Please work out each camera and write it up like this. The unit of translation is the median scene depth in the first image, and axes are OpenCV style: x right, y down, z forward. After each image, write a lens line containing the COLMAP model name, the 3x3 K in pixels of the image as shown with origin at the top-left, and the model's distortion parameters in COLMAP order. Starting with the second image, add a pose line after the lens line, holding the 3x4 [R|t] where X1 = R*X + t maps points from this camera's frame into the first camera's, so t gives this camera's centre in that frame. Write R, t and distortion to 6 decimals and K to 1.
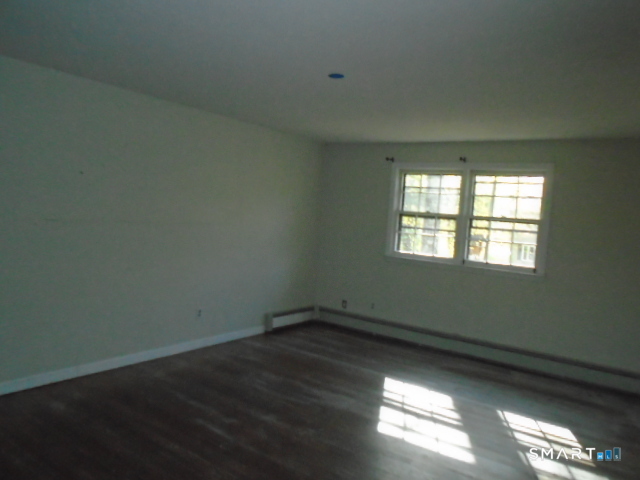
lens RADIAL K [[488.7, 0, 320.0], [0, 488.7, 240.0], [0, 0, 1]] dist [-0.010164, 0.002494]
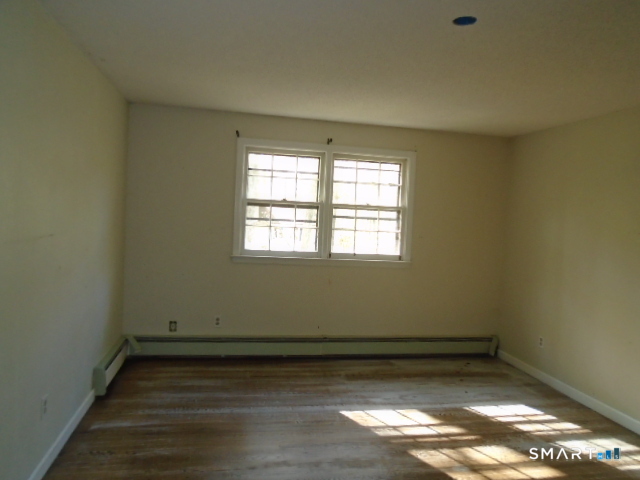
lens RADIAL K [[493.4, 0, 321.2], [0, 493.4, 231.1], [0, 0, 1]] dist [-0.001222, 0.000891]
pose [[0.683442, -0.061795, 0.727385, -0.375710], [0.037998, 0.998071, 0.049088, -0.044285], [-0.729015, -0.005910, 0.684472, 0.381574]]
